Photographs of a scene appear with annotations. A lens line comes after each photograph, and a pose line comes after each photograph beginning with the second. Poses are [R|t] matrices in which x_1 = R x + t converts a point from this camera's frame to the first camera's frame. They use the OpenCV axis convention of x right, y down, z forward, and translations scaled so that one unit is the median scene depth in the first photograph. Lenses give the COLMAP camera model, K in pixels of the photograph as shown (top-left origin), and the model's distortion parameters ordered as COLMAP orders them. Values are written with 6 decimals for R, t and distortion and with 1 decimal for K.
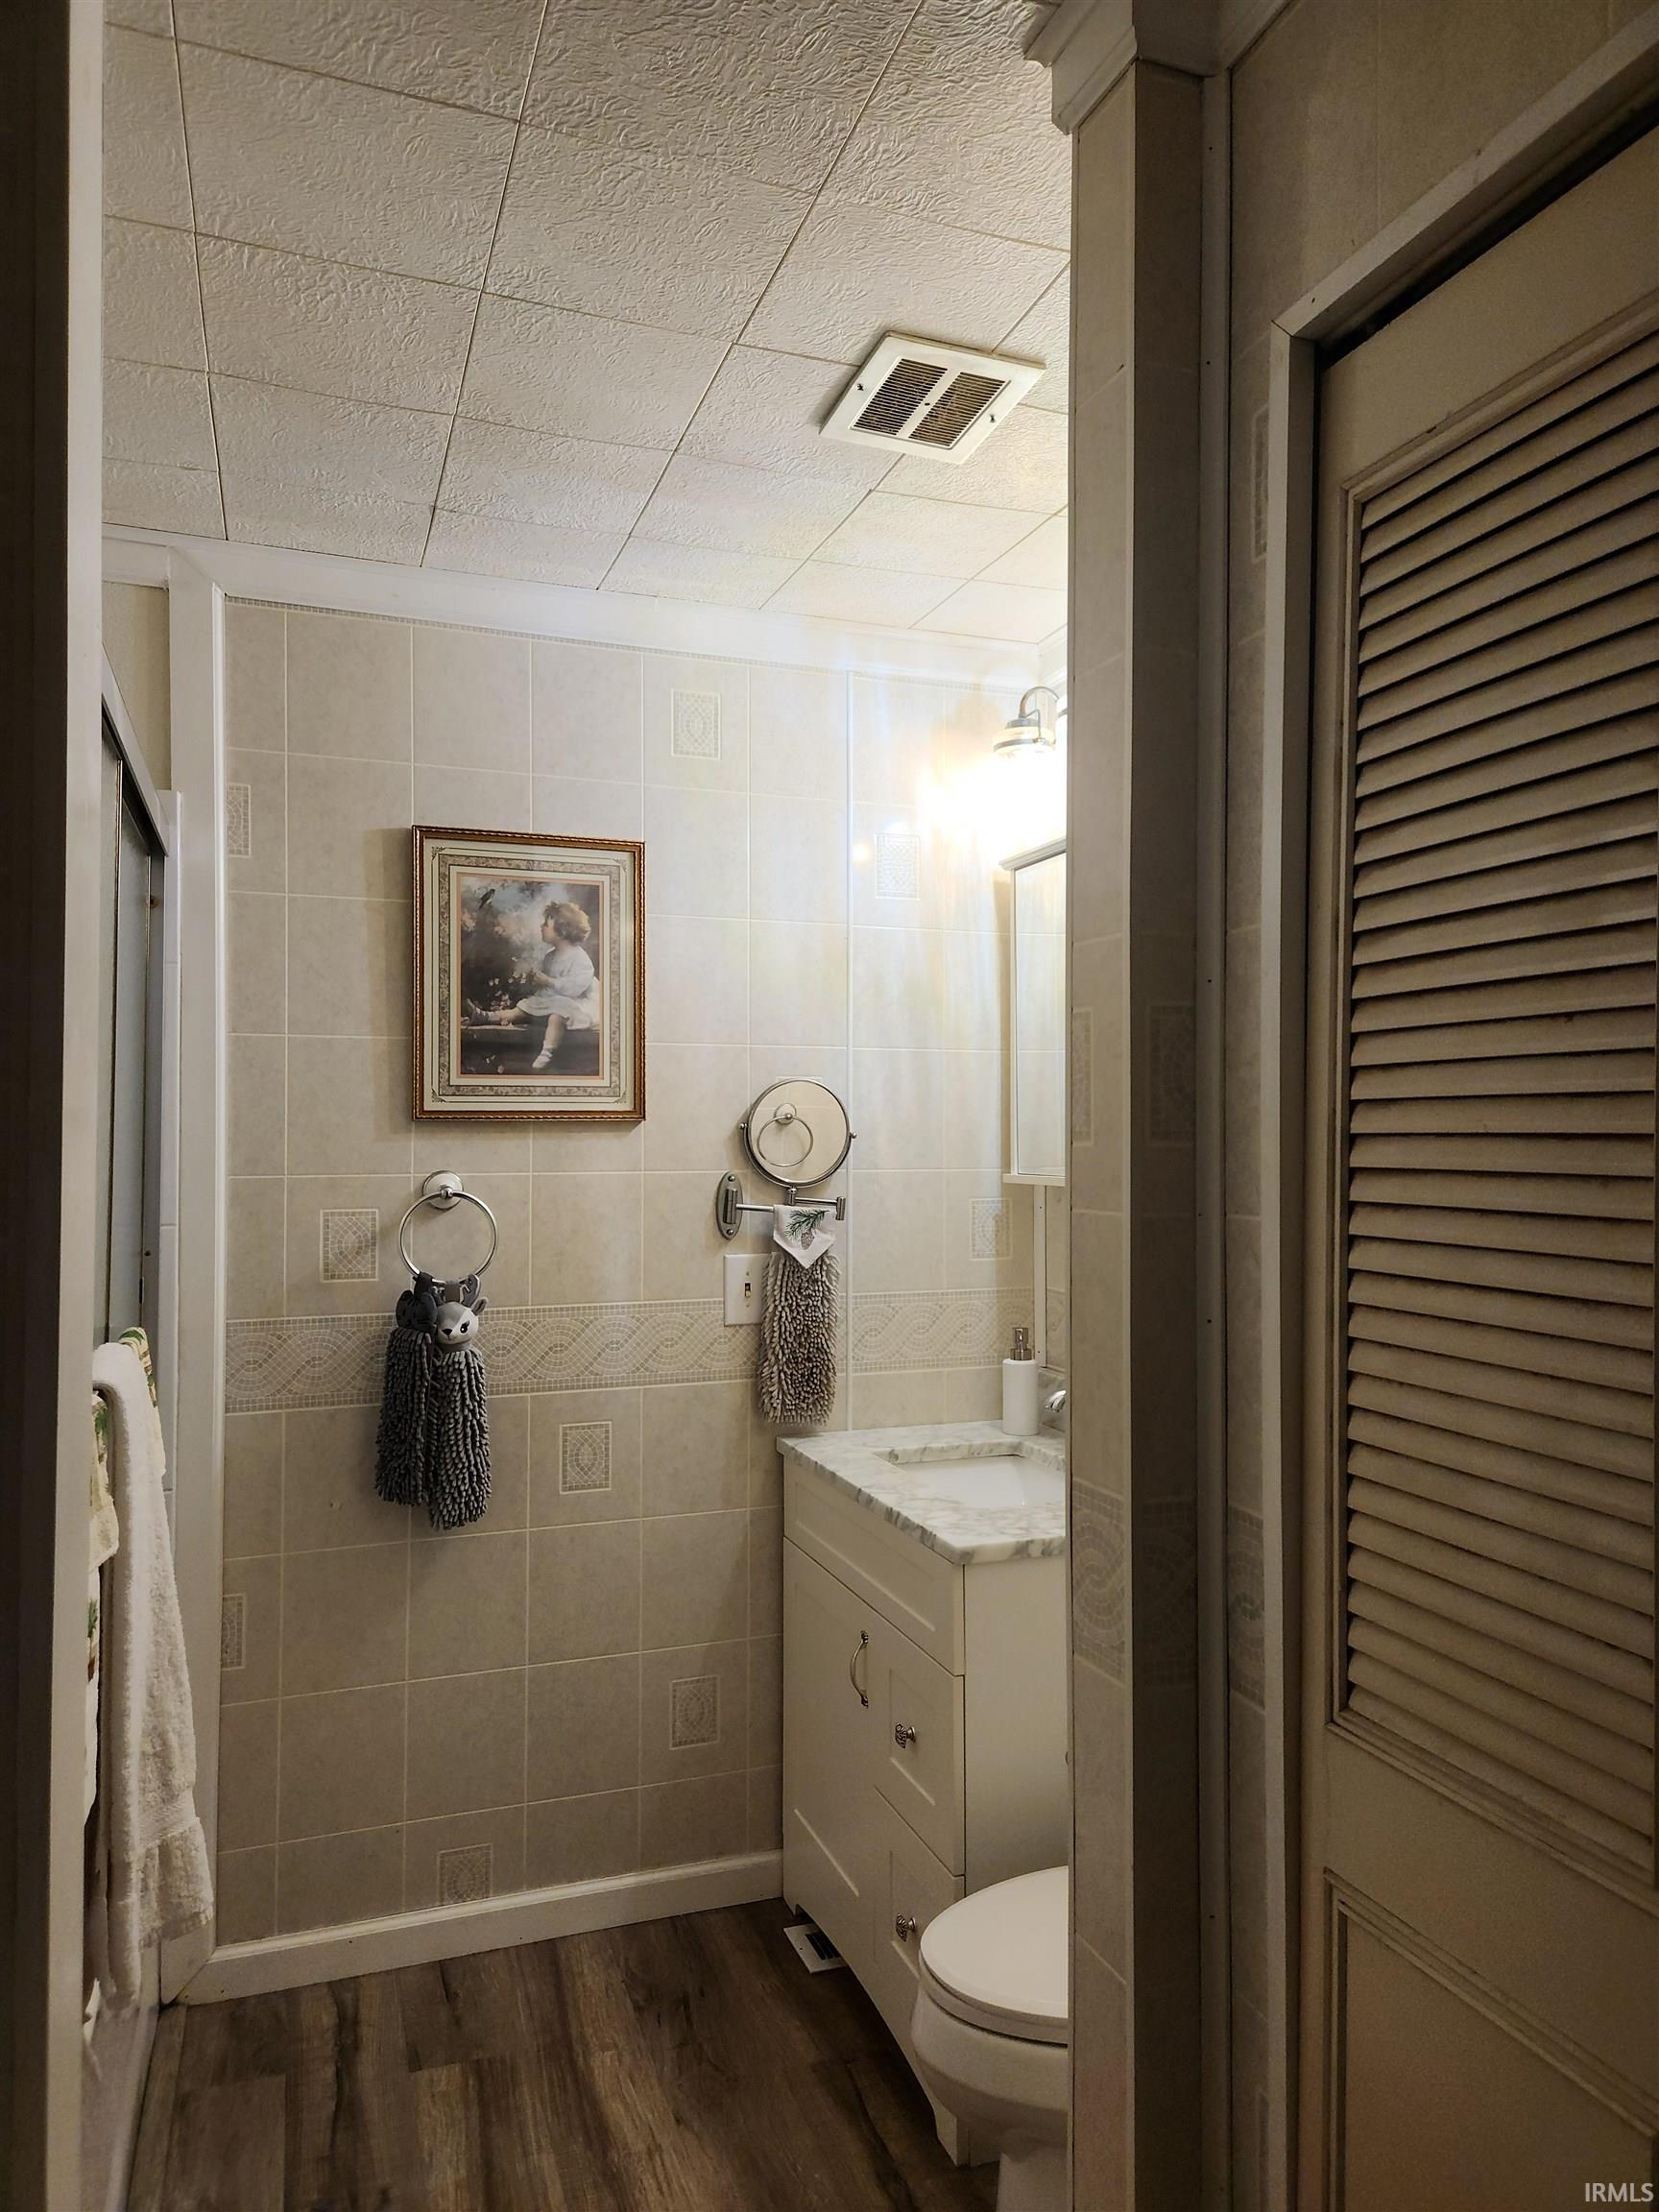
lens RADIAL K [[1489.5, 0, 849.4], [0, 1489.5, 1090.6], [0, 0, 1]] dist [0.076762, -0.067228]
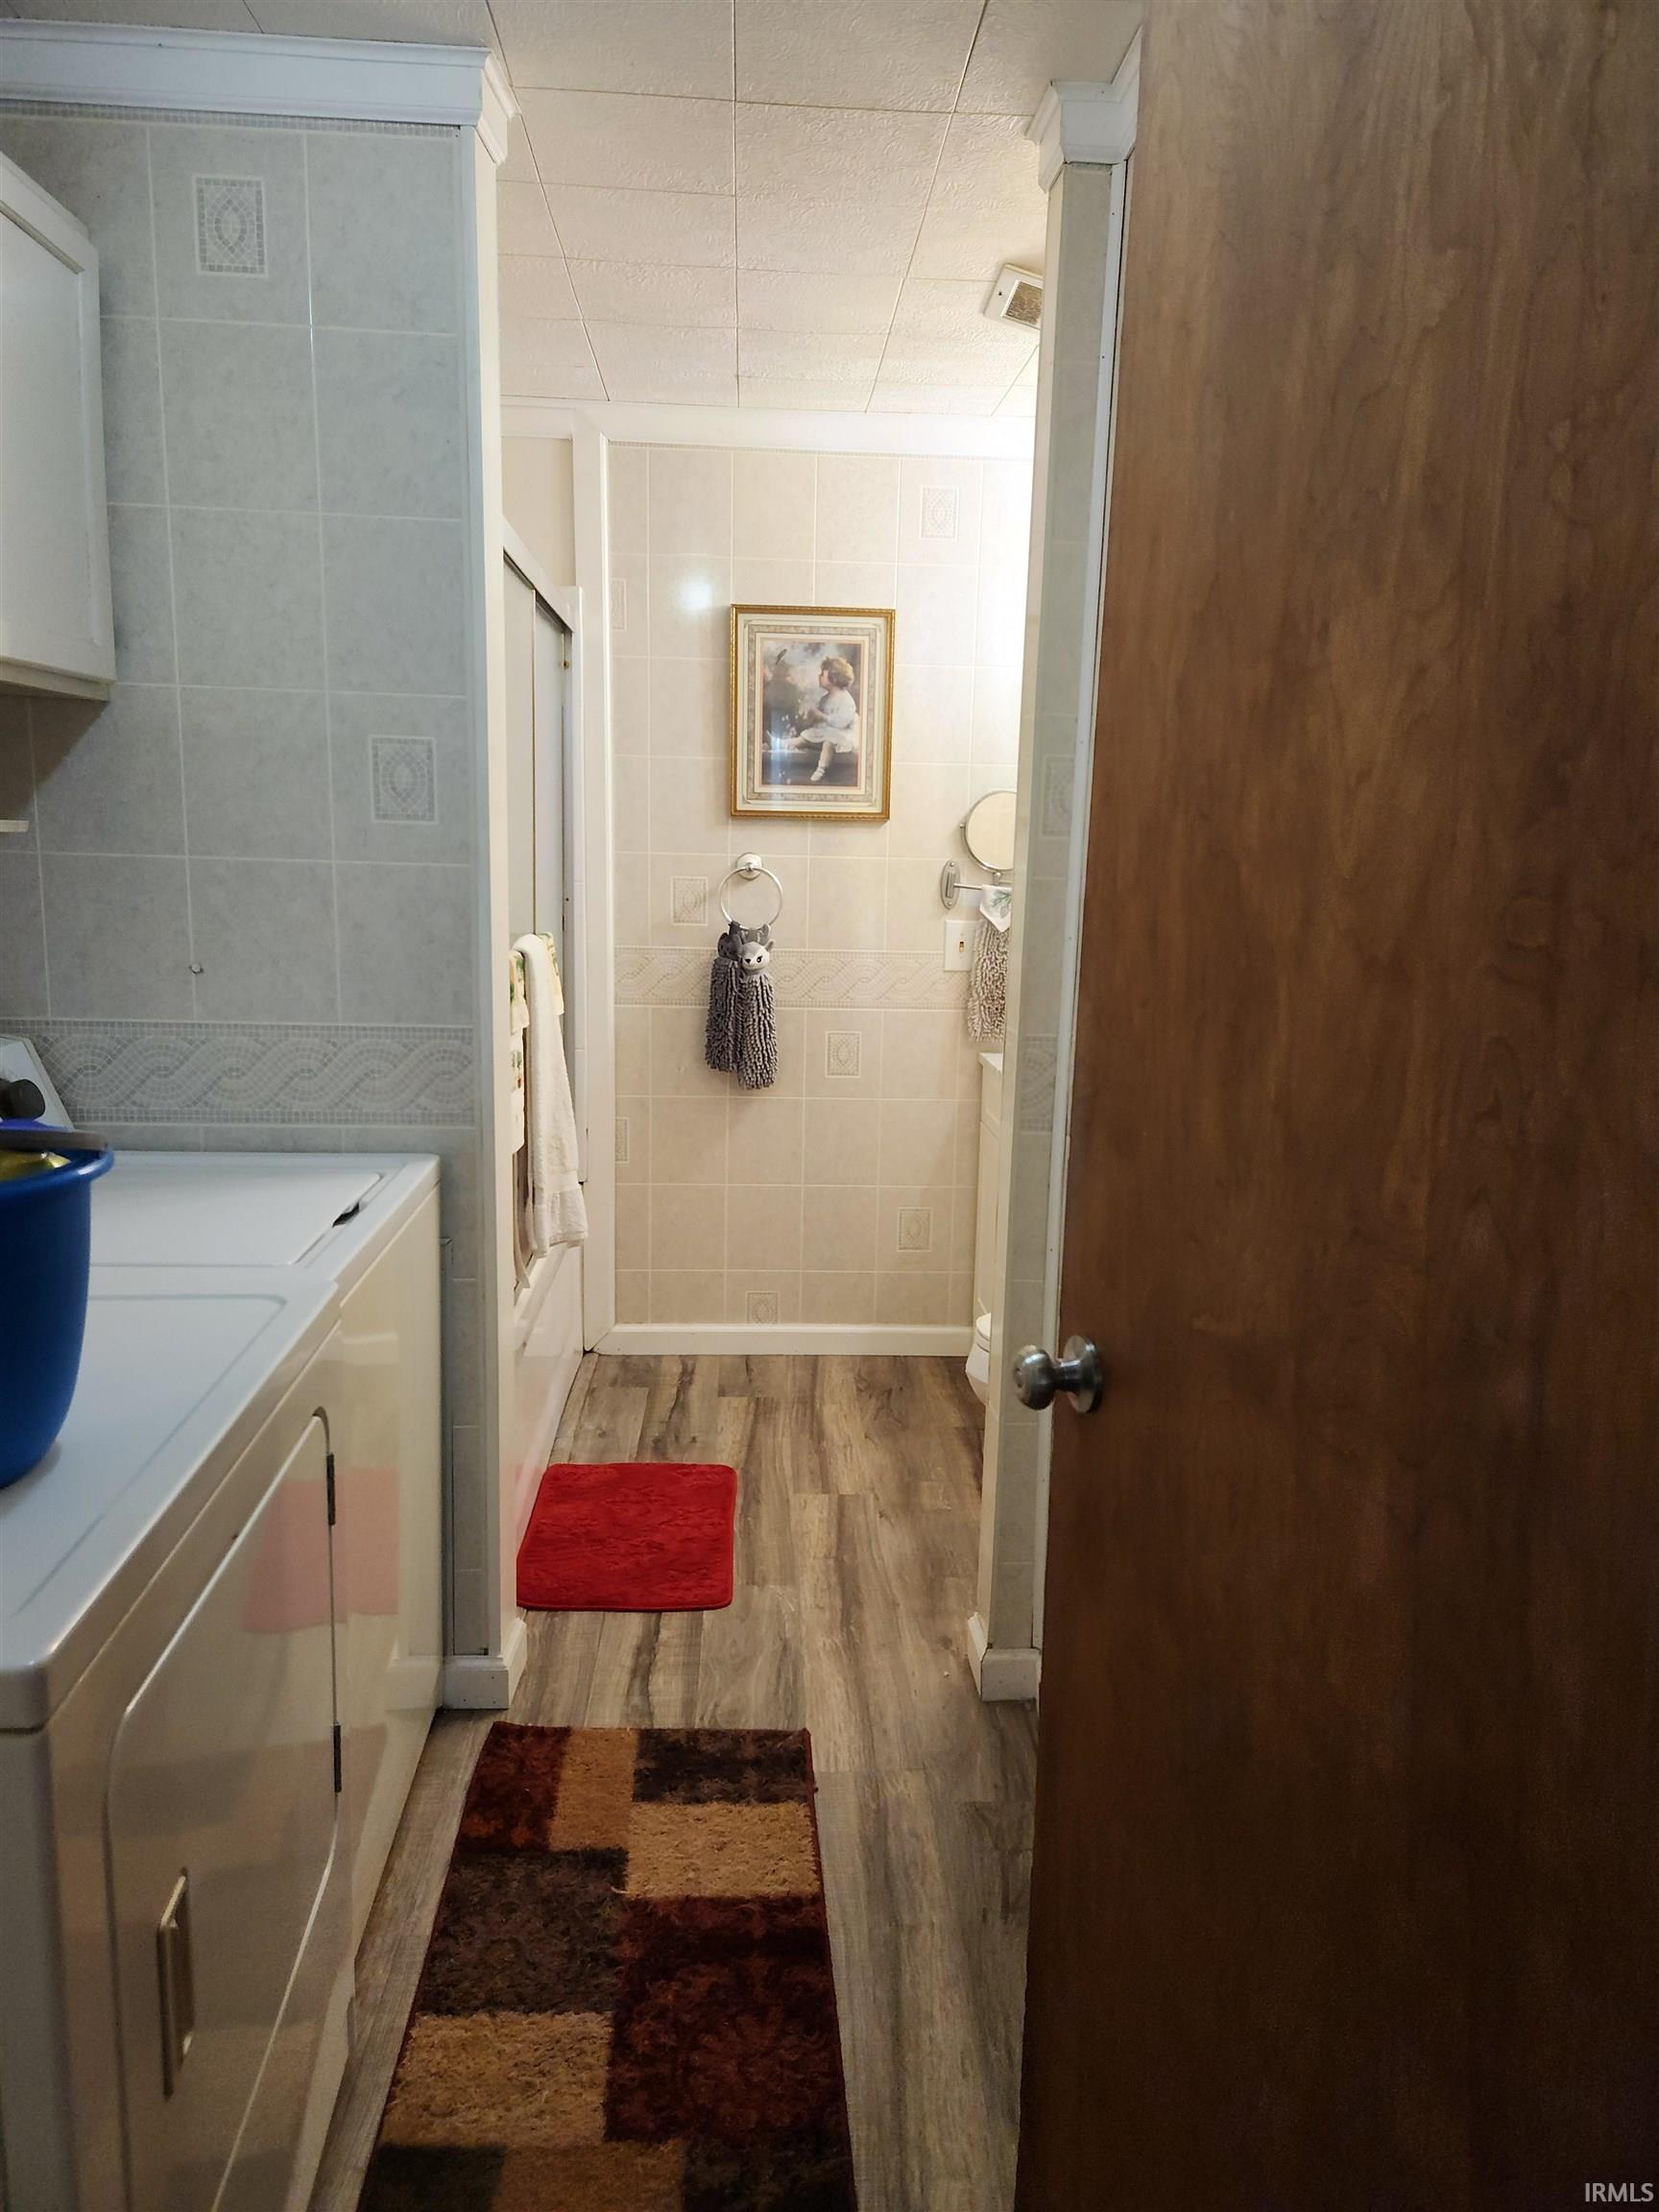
lens RADIAL K [[1456.7, 0, 822.2], [0, 1456.7, 1060.3], [0, 0, 1]] dist [0.058468, -0.001994]
pose [[0.956162, 0.066855, -0.285103, 0.214802], [-0.014078, 0.982959, 0.183287, -0.008653], [0.292498, -0.171239, 0.940809, -0.348253]]
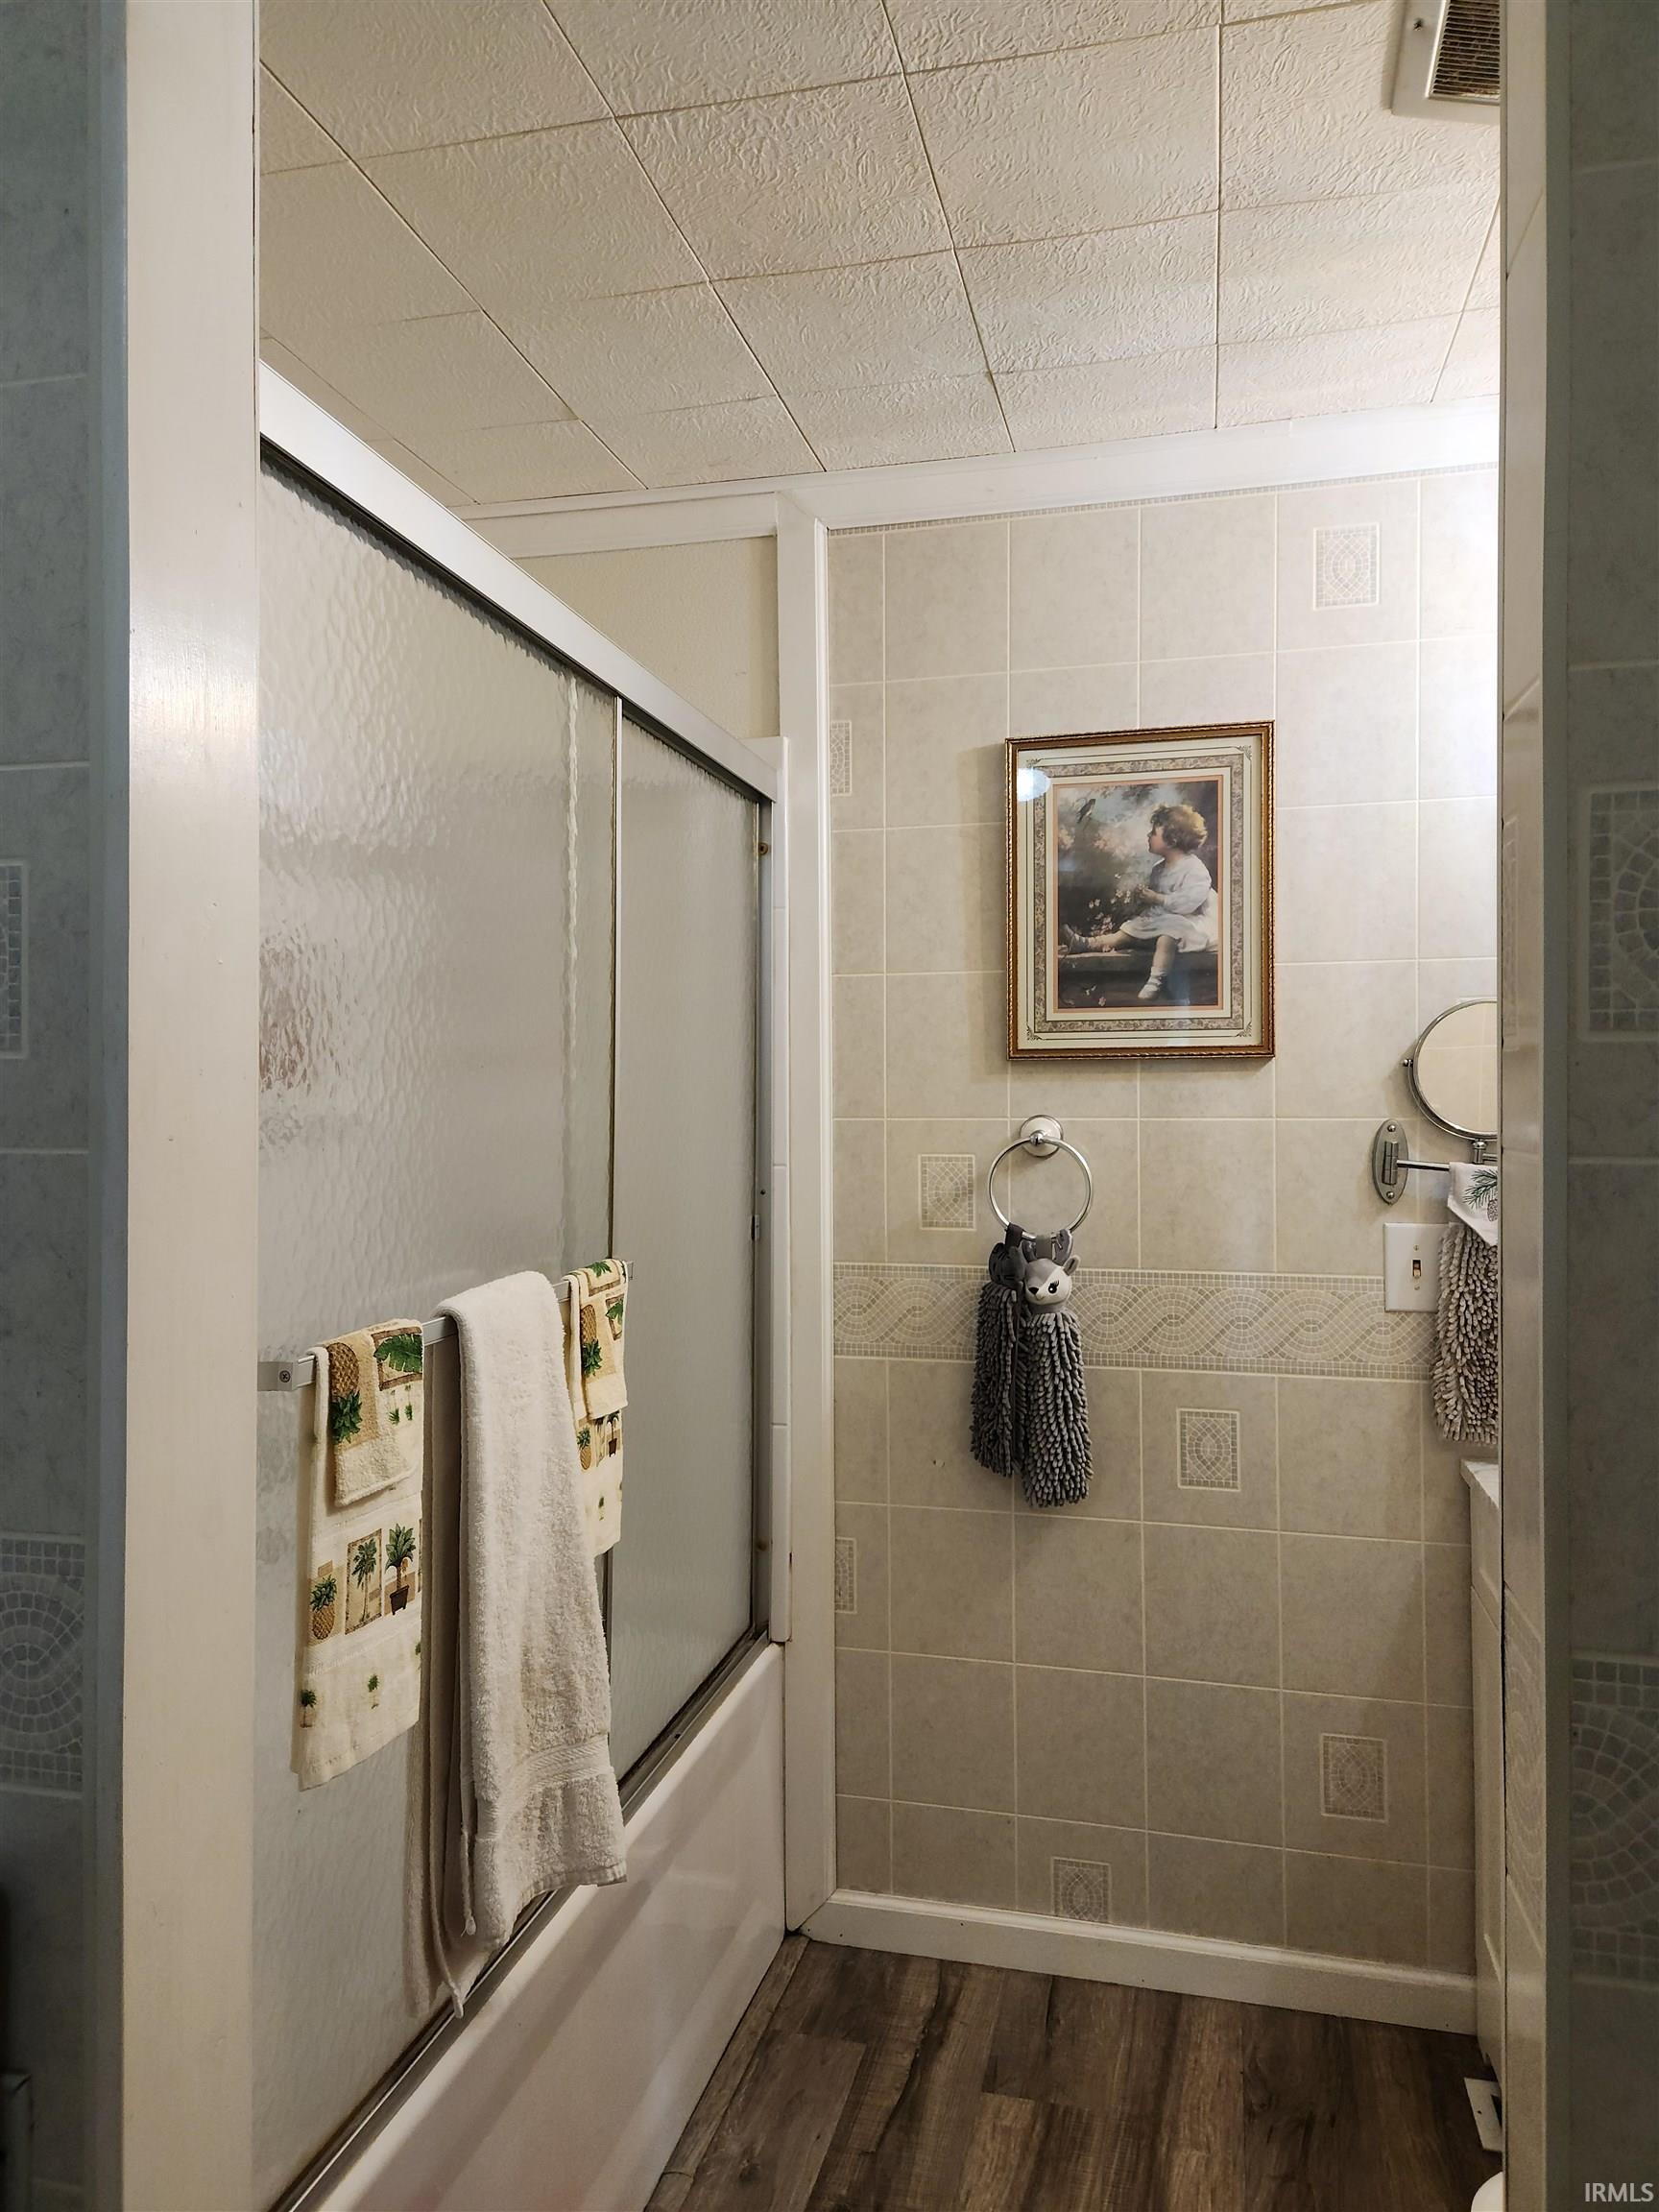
lens RADIAL K [[1511.1, 0, 809.1], [0, 1511.1, 1087.1], [0, 0, 1]] dist [0.085431, -0.077494]
pose [[0.826811, -0.006547, -0.562441, 0.132112], [0.019764, 0.999653, 0.017418, 0.017744], [0.562132, -0.025518, 0.826654, 0.159011]]
